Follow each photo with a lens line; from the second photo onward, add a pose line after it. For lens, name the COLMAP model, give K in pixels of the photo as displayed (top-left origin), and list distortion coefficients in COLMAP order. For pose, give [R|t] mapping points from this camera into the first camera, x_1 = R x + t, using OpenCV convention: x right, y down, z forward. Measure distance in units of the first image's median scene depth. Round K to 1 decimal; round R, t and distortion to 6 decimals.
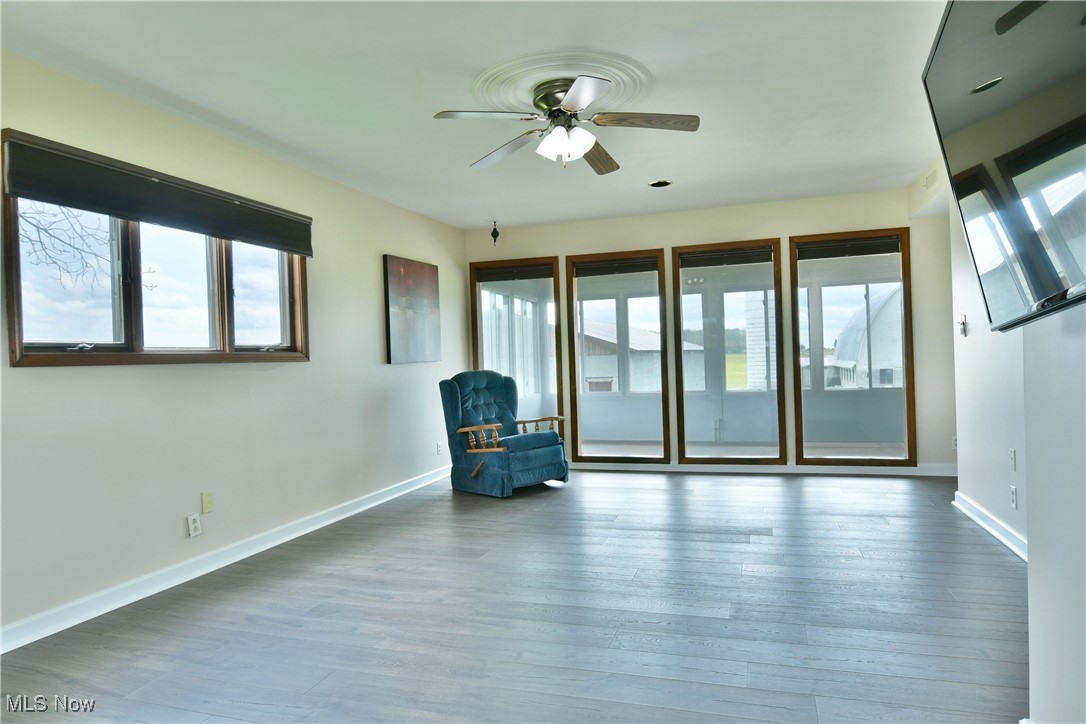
lens RADIAL K [[663.9, 0, 543.4], [0, 663.9, 363.1], [0, 0, 1]] dist [-0.007438, -0.001586]
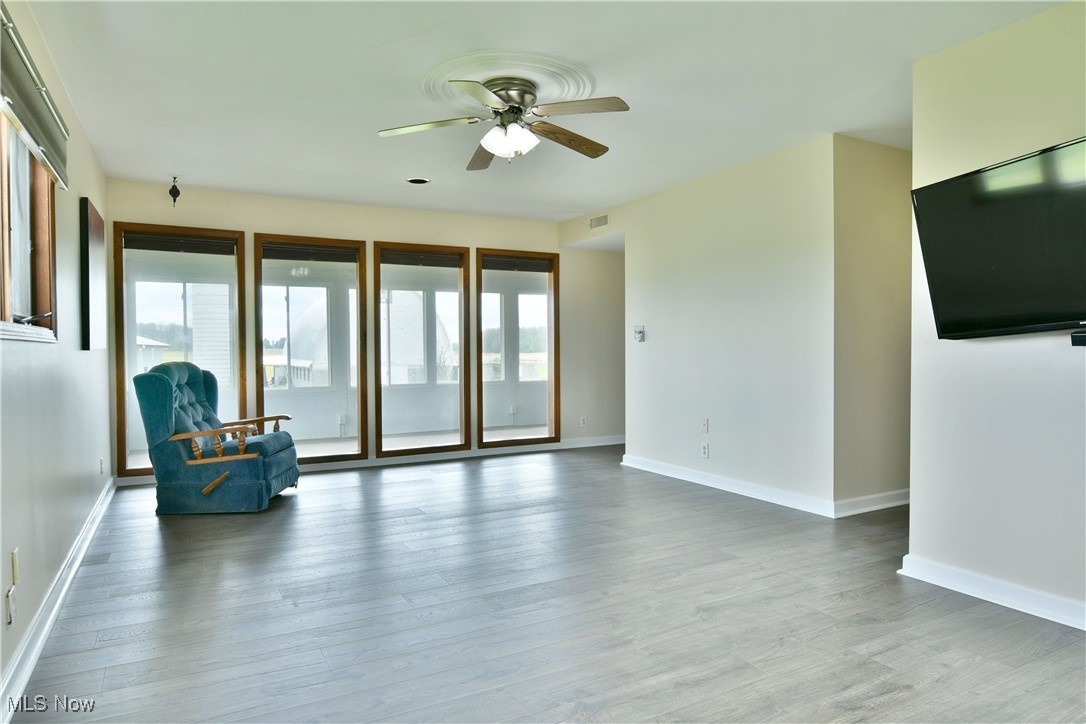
lens RADIAL K [[663.9, 0, 541.8], [0, 663.9, 358.2], [0, 0, 1]] dist [-0.007438, -0.001586]
pose [[0.690469, 0.017644, 0.723147, -0.413270], [-0.012825, 0.999844, -0.012150, 0.011998], [-0.723248, -0.000885, 0.690588, 0.152840]]
